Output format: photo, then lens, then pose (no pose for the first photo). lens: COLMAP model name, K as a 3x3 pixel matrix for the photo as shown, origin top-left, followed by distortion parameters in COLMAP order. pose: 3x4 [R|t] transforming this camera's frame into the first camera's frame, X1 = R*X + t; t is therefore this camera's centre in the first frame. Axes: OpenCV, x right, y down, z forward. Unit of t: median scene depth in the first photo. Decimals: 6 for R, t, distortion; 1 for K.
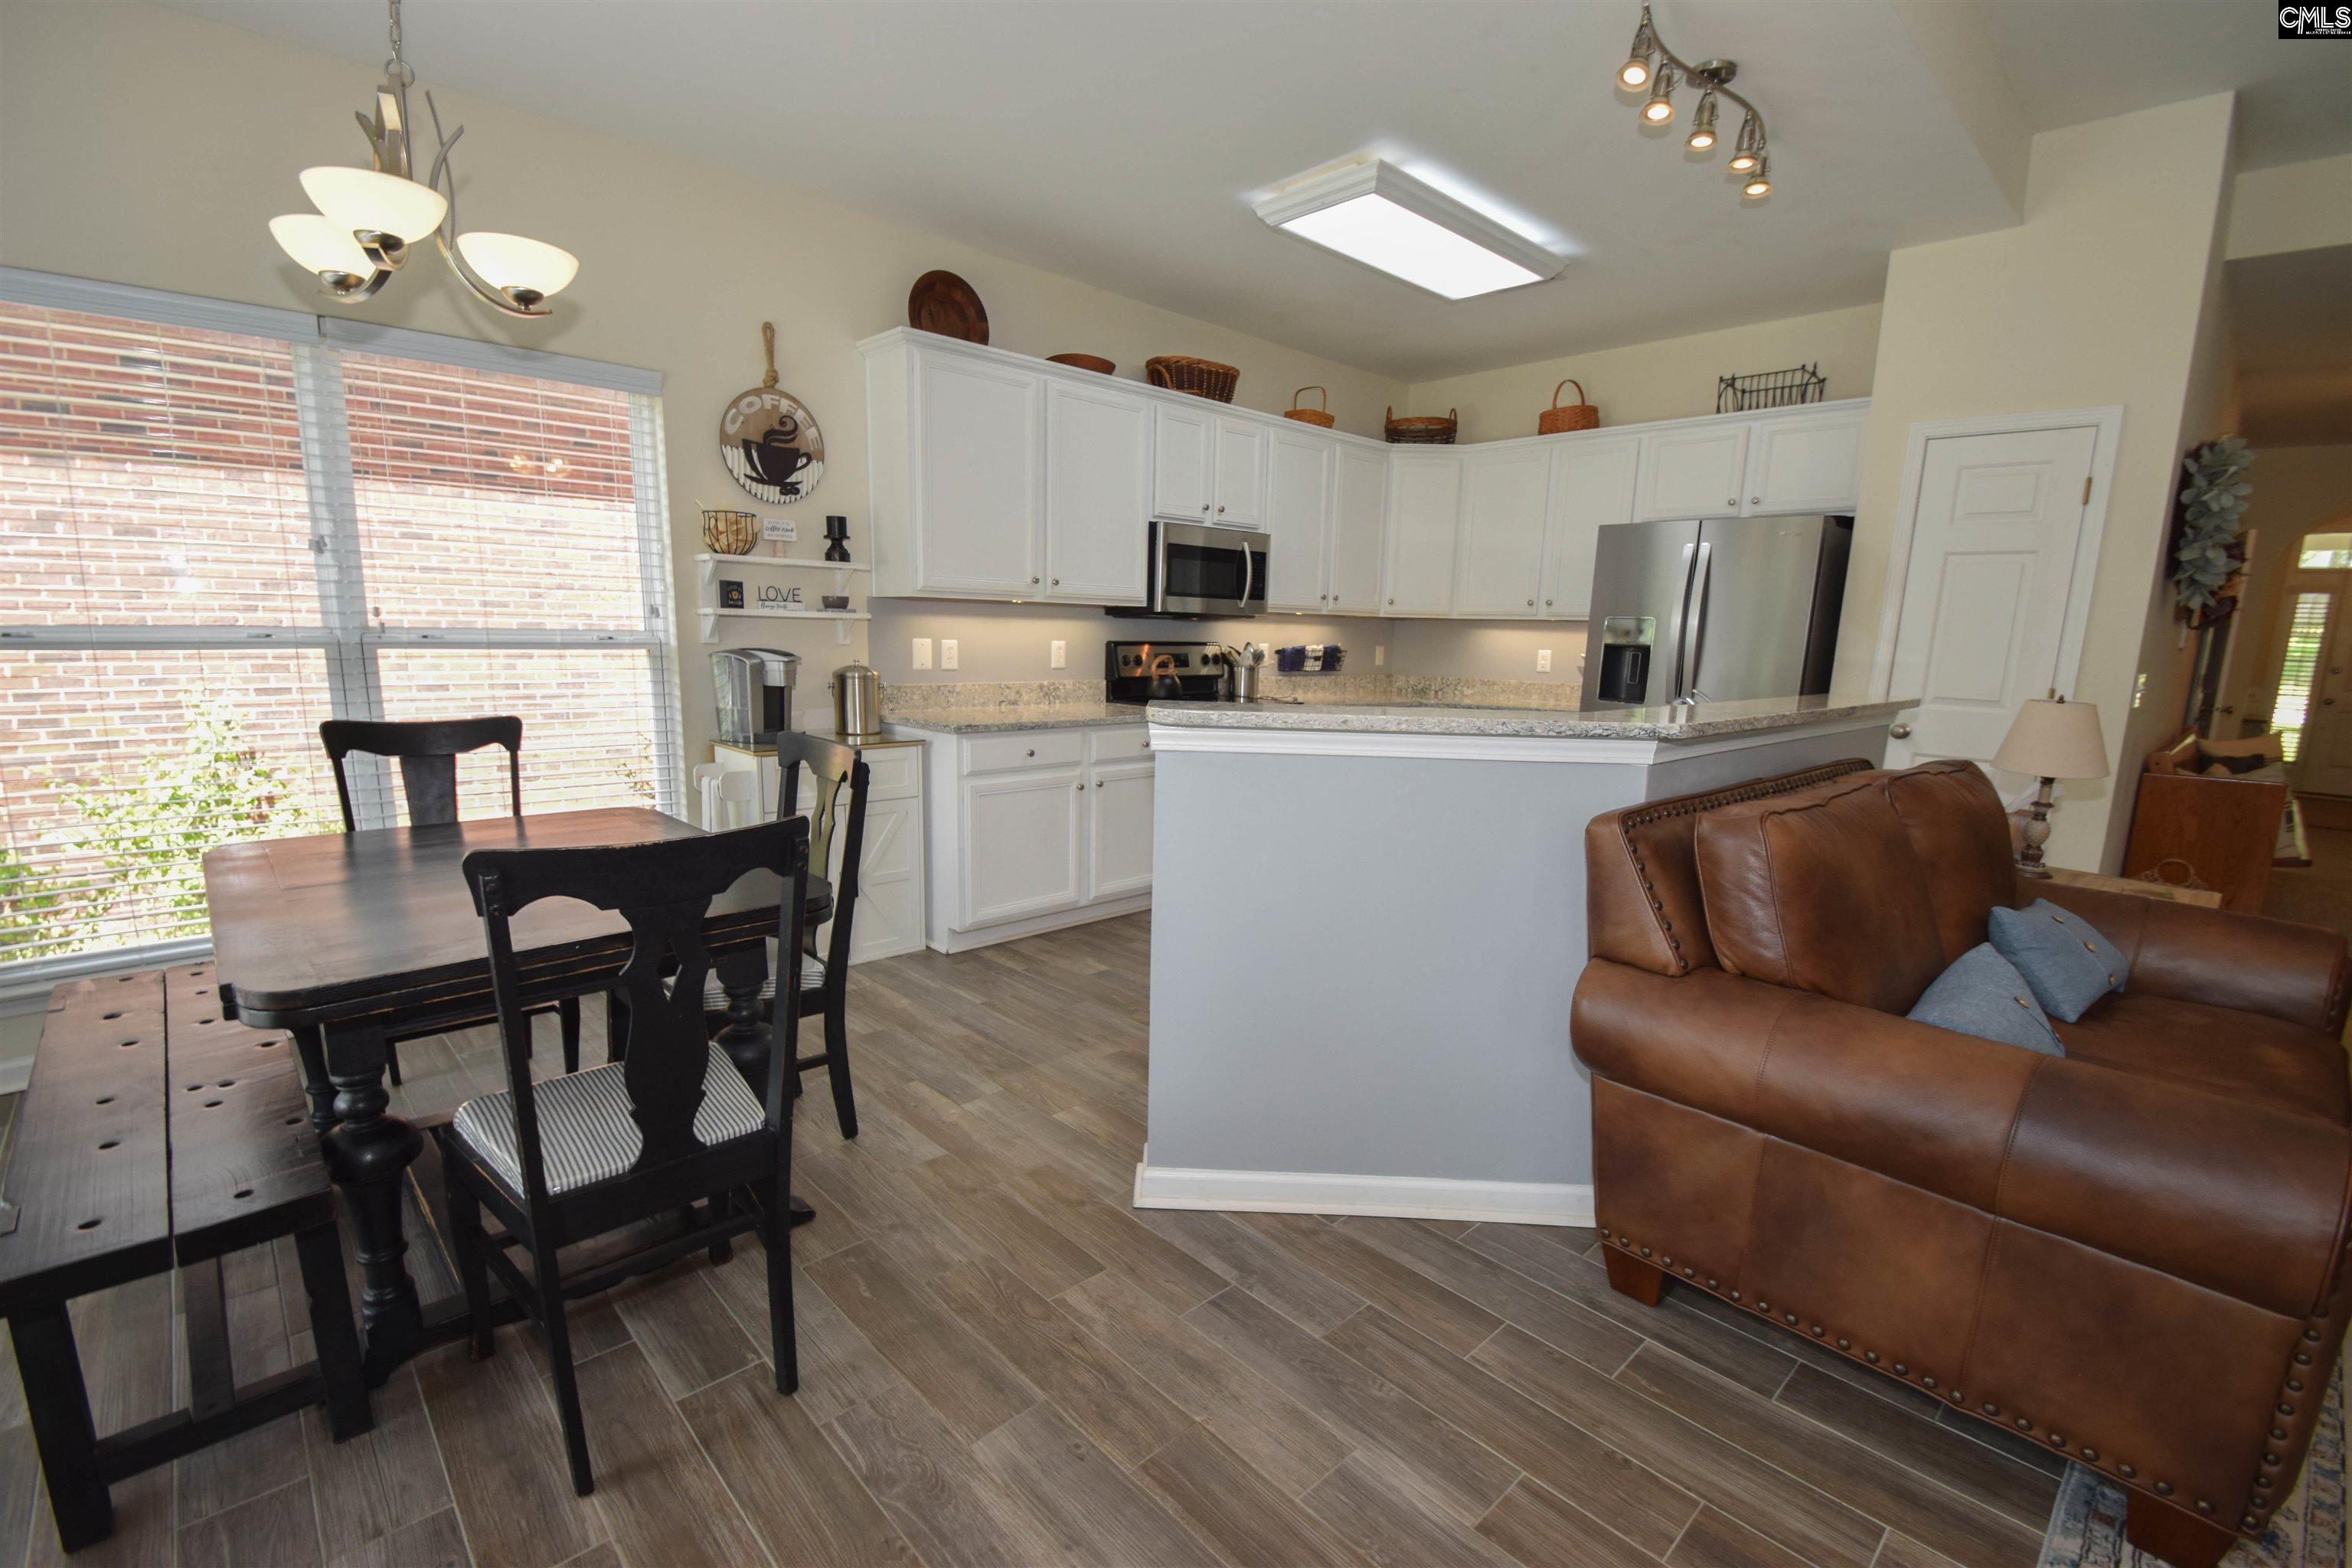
lens RADIAL K [[1012.9, 0, 1159.0], [0, 1012.9, 818.7], [0, 0, 1]] dist [0.008440, -0.012550]
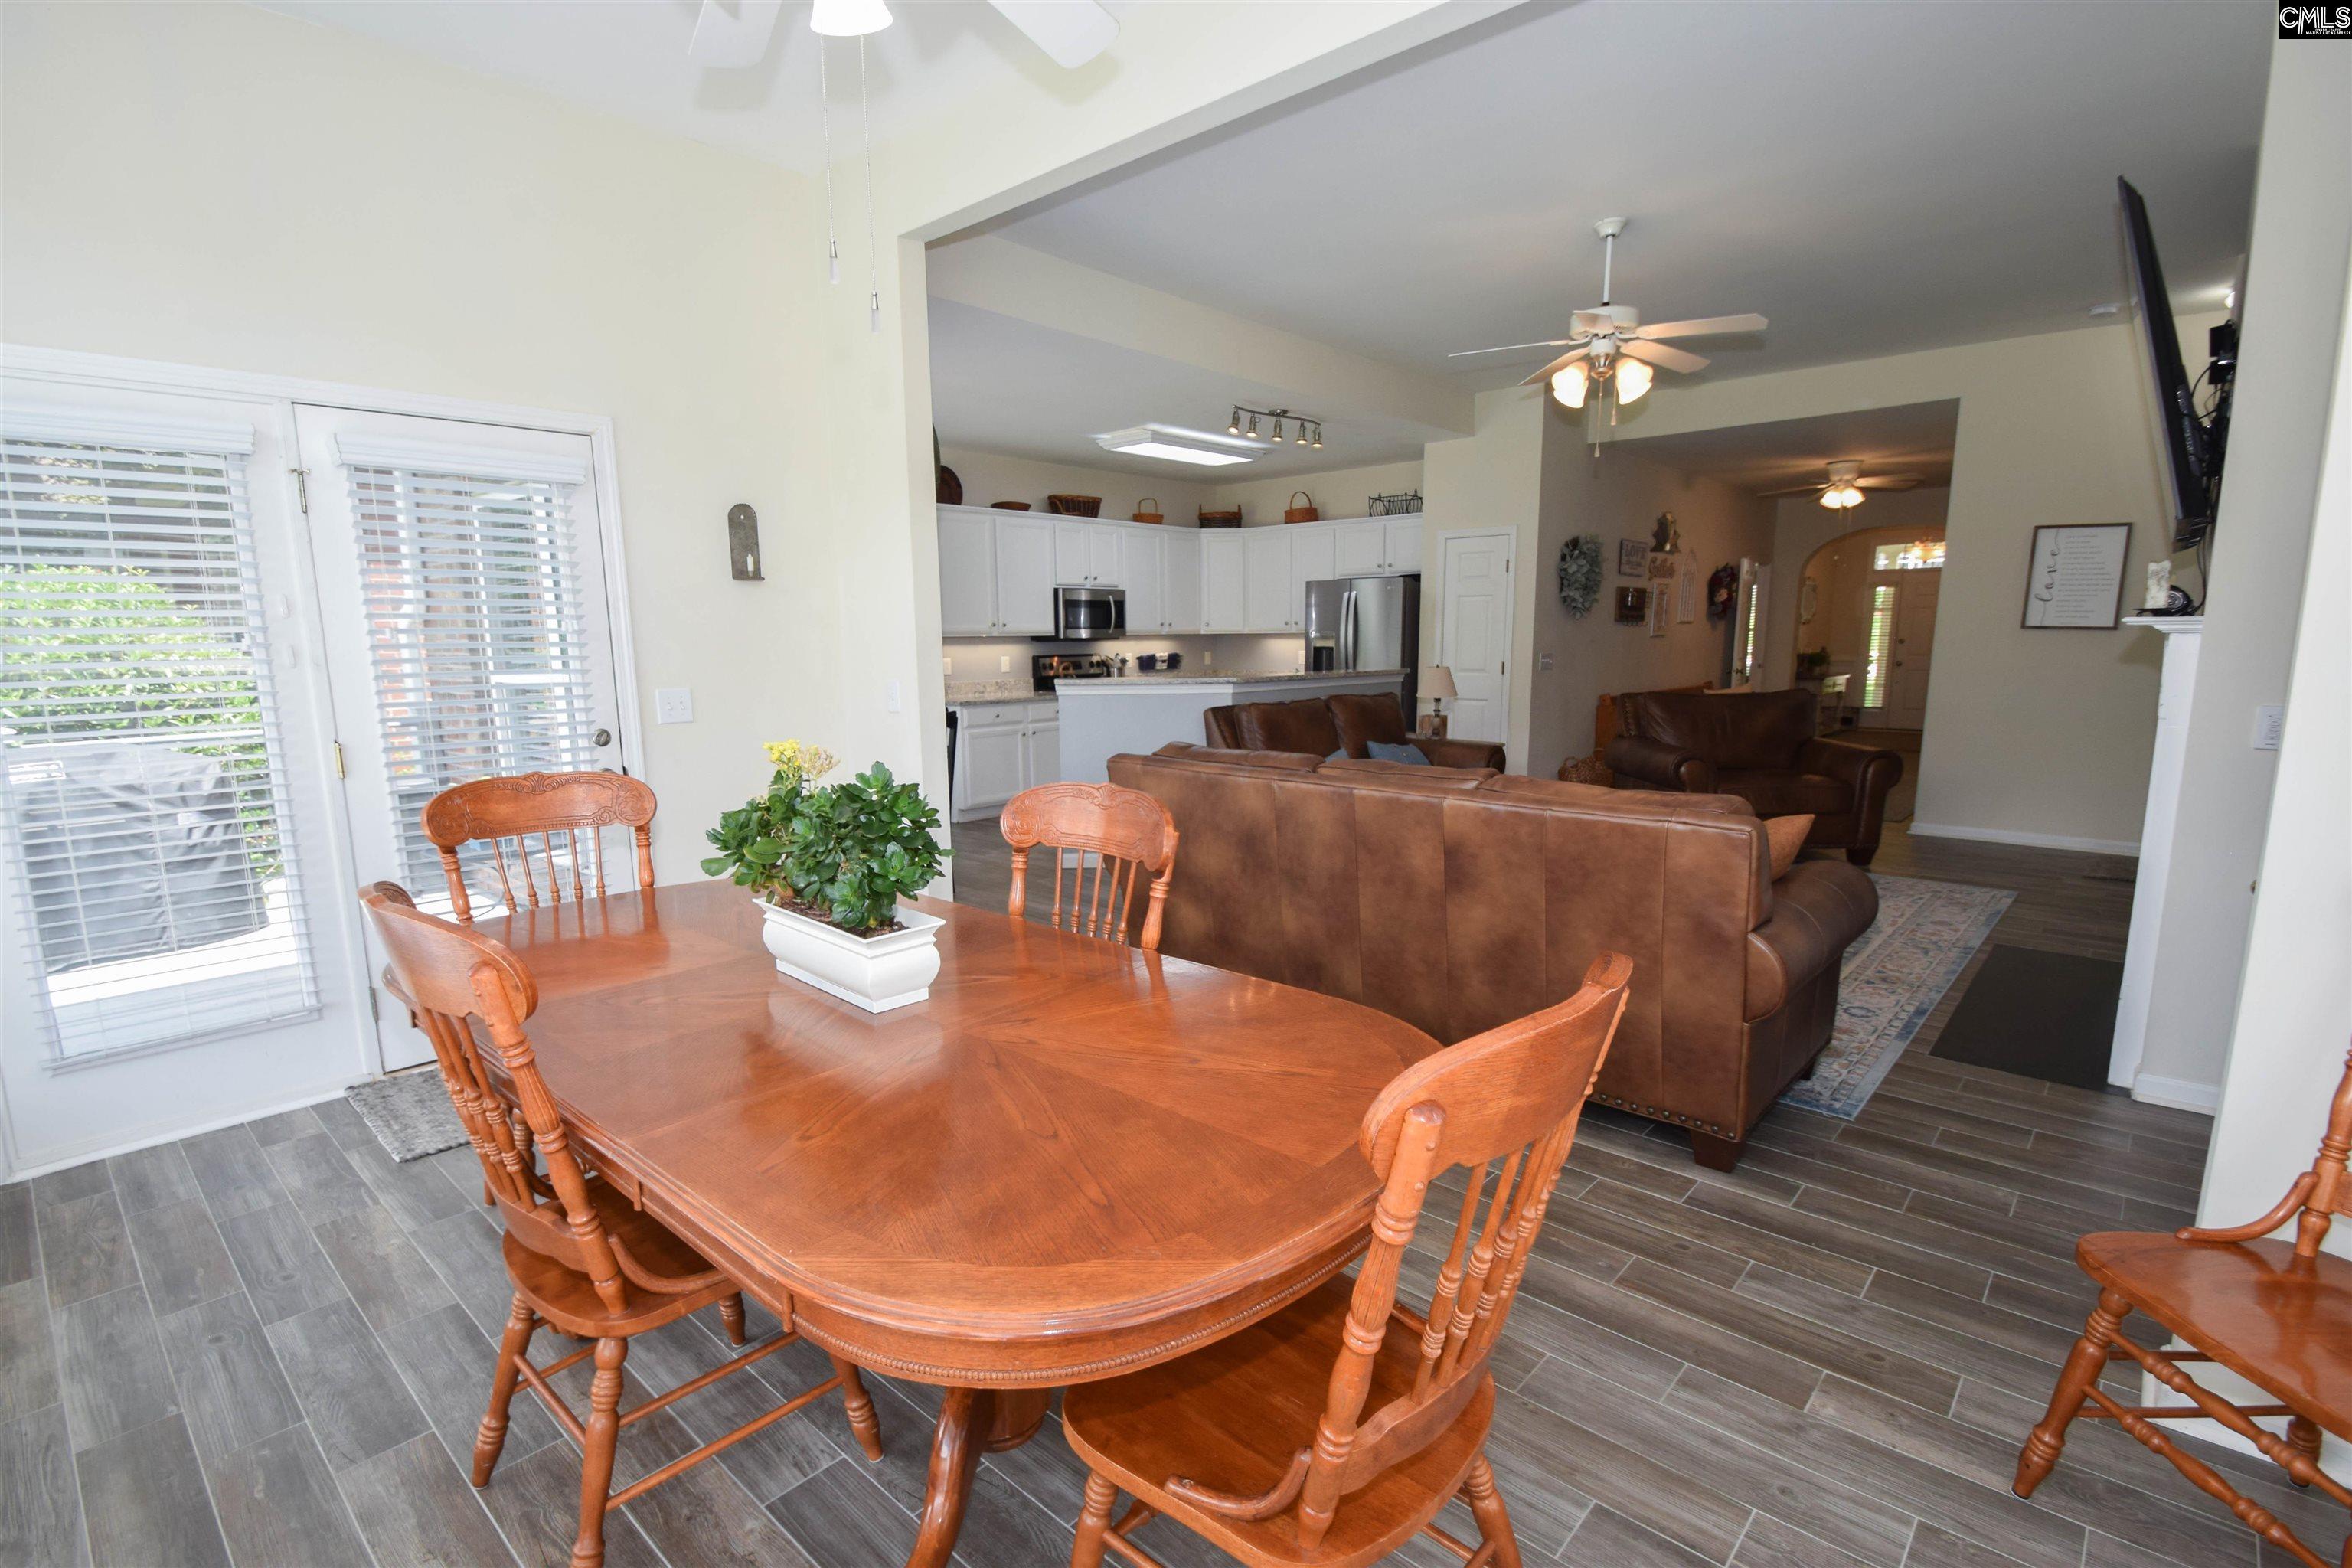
lens RADIAL K [[1057.3, 0, 1157.3], [0, 1057.3, 819.4], [0, 0, 1]] dist [0.008888, -0.014592]
pose [[0.996549, -0.047176, 0.068290, 0.026961], [0.048118, 0.998767, -0.012214, 0.154078], [-0.067630, 0.015458, 0.997591, -0.919190]]
